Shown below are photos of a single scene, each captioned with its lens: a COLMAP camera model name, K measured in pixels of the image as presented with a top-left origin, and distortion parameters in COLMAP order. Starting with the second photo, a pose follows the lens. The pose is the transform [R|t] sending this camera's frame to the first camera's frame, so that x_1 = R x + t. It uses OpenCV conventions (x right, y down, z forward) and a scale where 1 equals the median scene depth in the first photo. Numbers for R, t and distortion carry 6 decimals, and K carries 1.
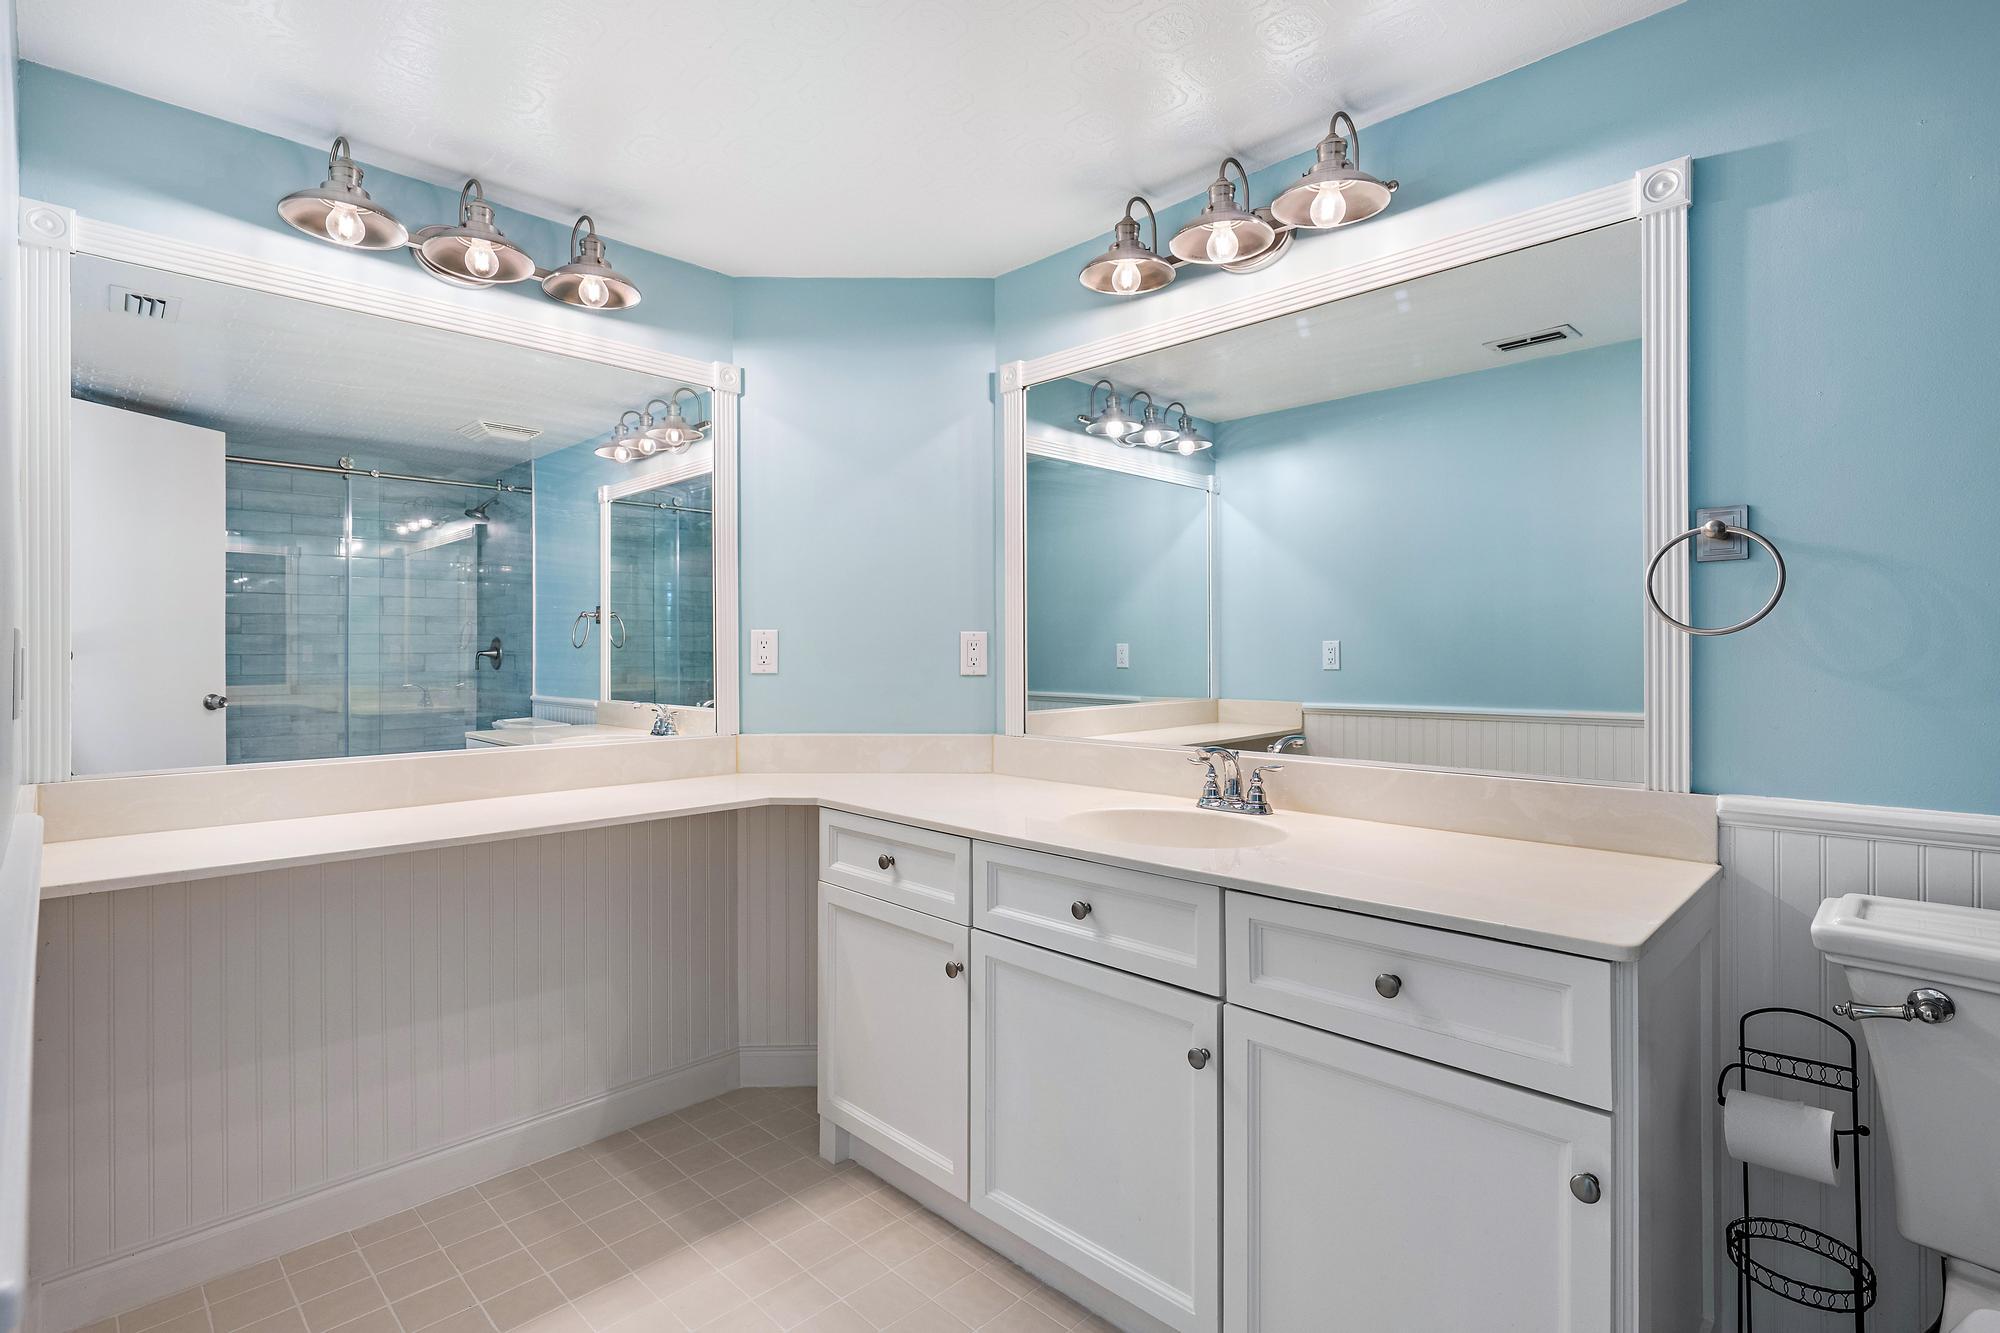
lens RADIAL K [[931.2, 0, 993.8], [0, 931.2, 647.8], [0, 0, 1]] dist [-0.004438, 0.000673]
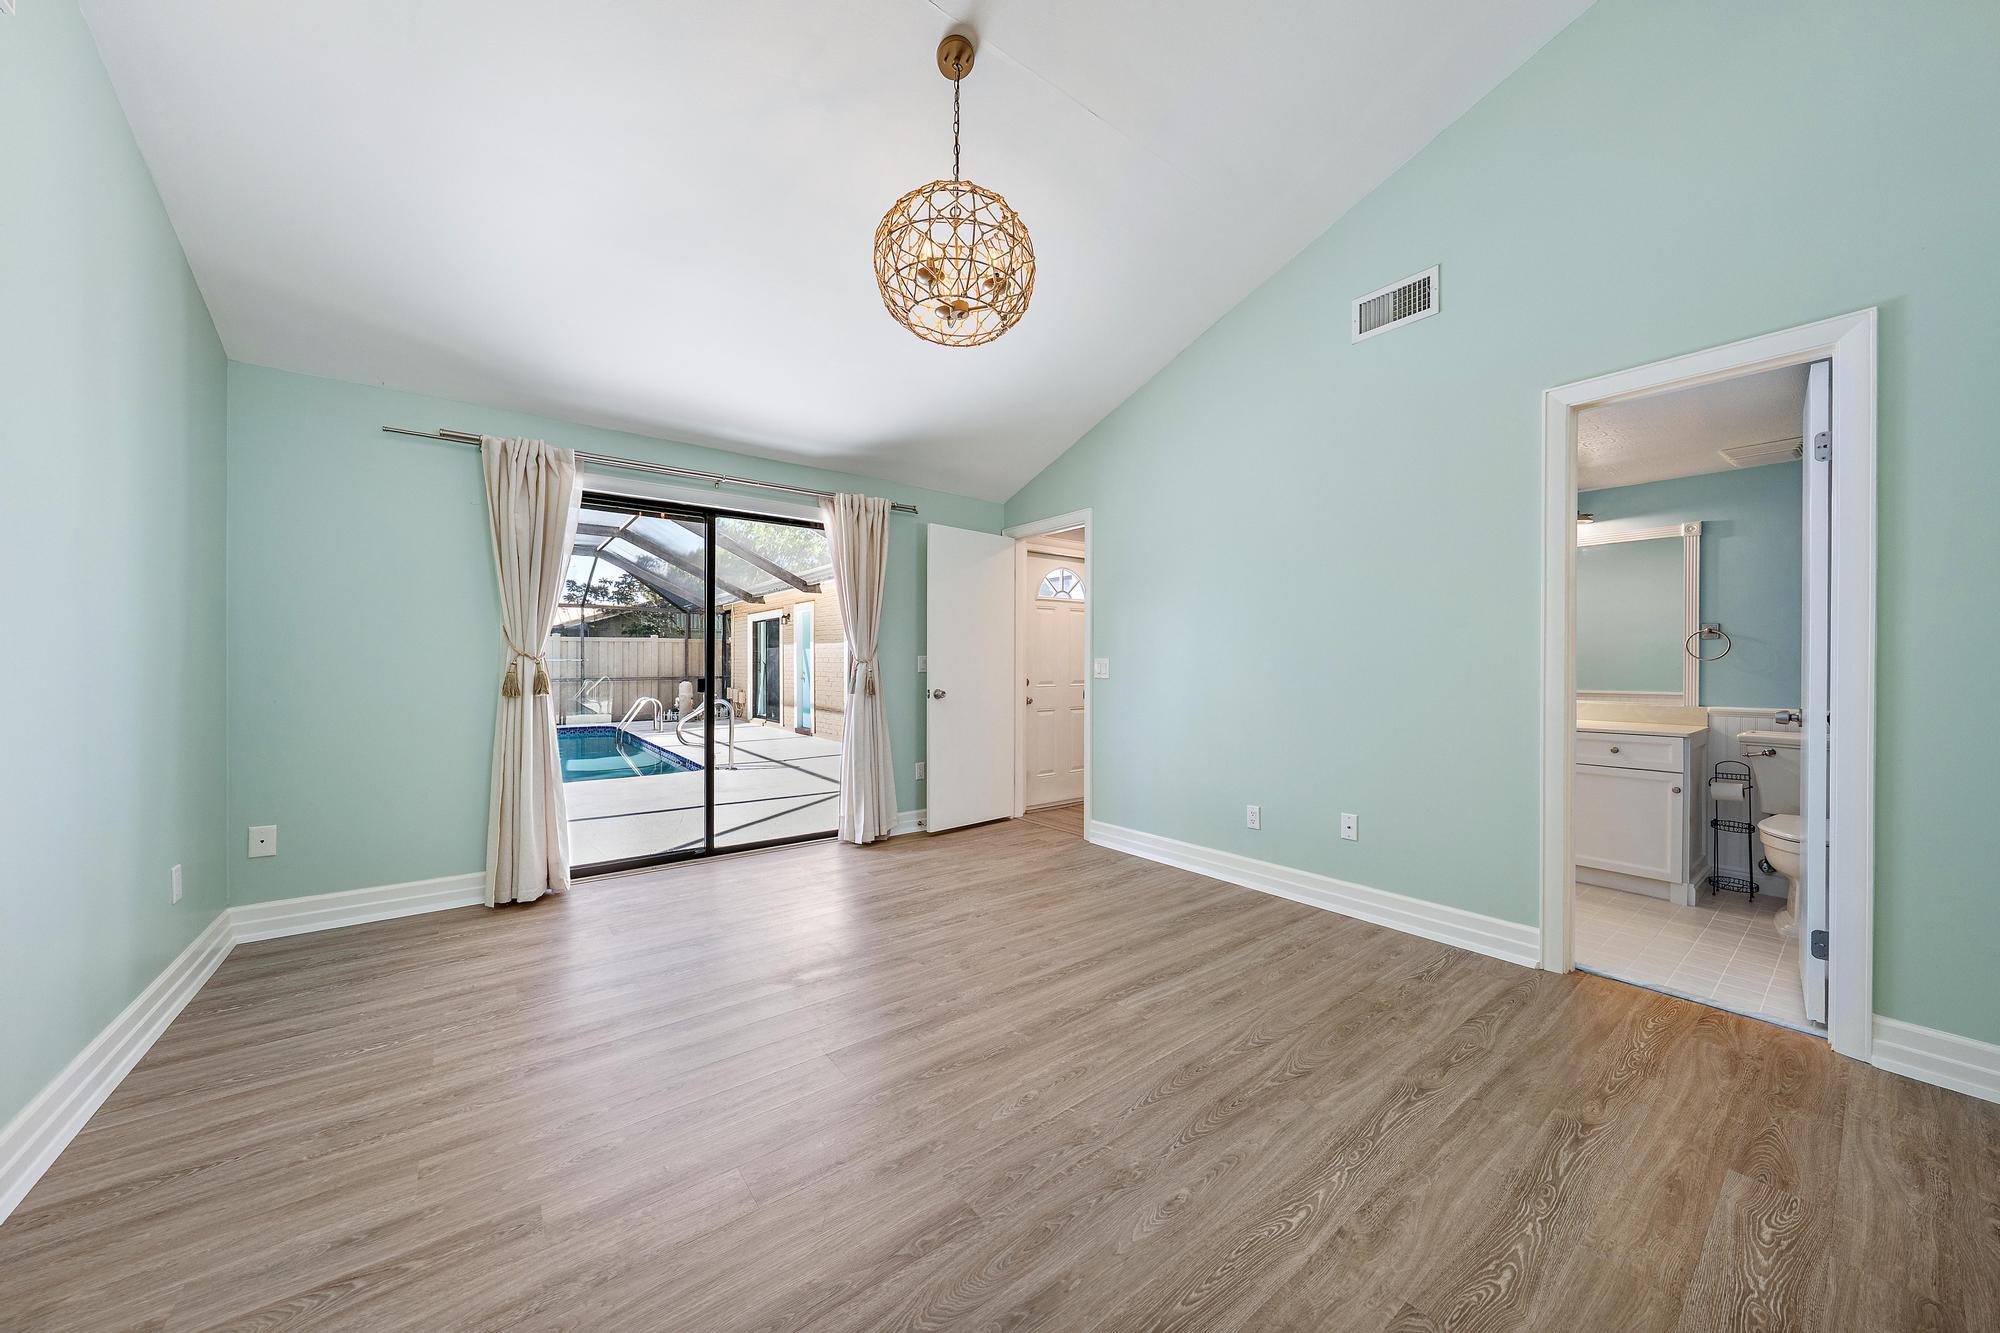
lens RADIAL K [[678.1, 0, 1000.8], [0, 678.1, 664.4], [0, 0, 1]] dist [0.000722, -0.000214]
pose [[0.993215, 0.006588, -0.116109, -1.562535], [-0.006042, 0.999969, 0.005049, 0.004541], [0.116138, -0.004314, 0.993224, -1.837299]]
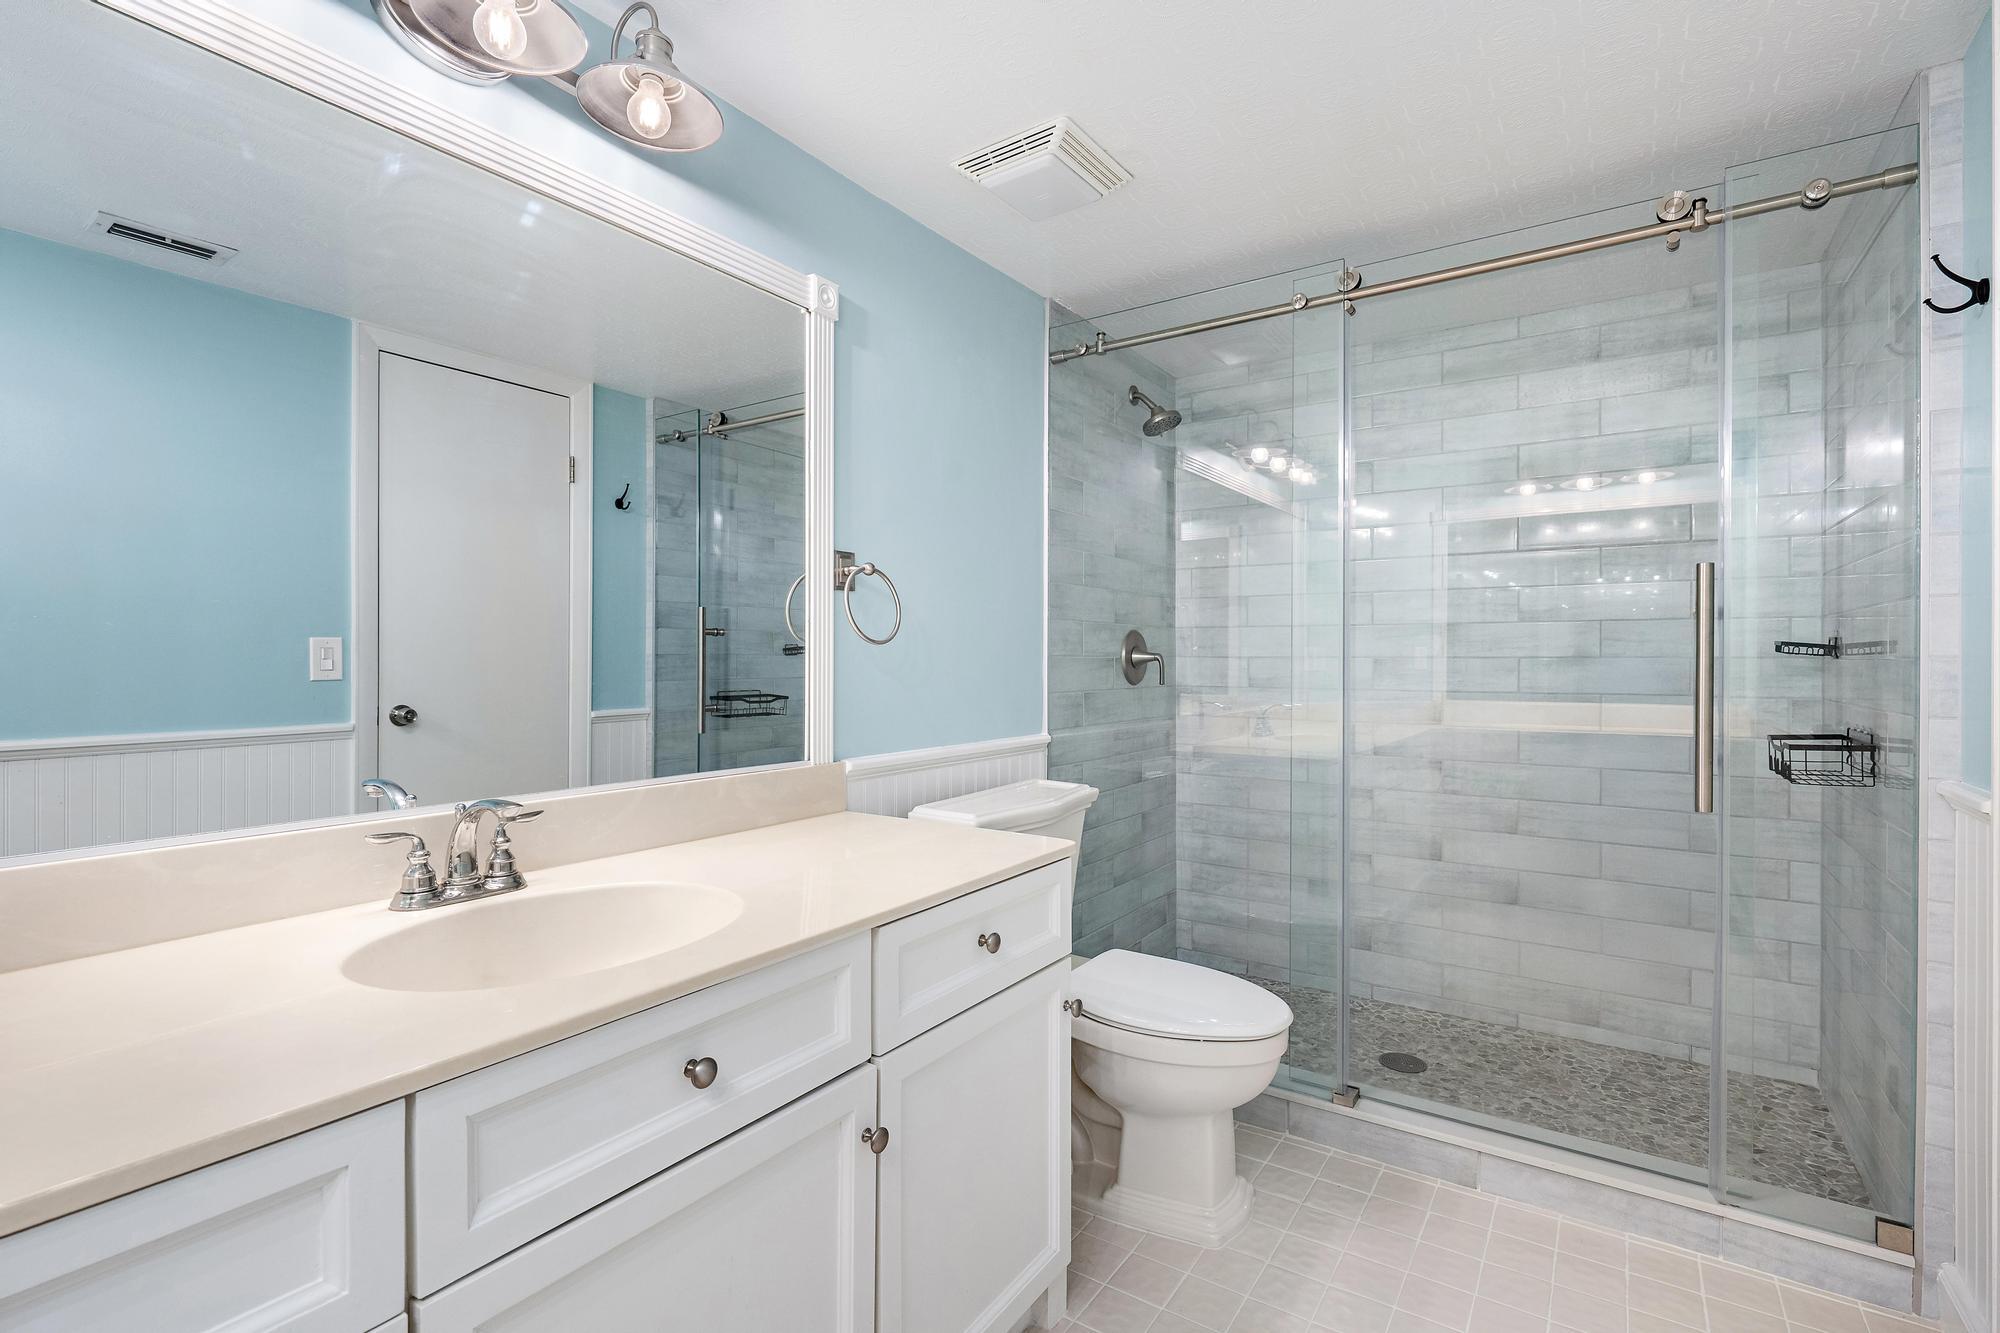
lens RADIAL K [[931.2, 0, 995.9], [0, 931.2, 662.8], [0, 0, 1]] dist [-0.004438, 0.000673]
pose [[-0.189174, -0.002990, 0.981939, -0.624502], [-0.005549, 0.999983, 0.001976, 0.009876], [-0.981928, -0.005075, -0.189188, 1.056474]]
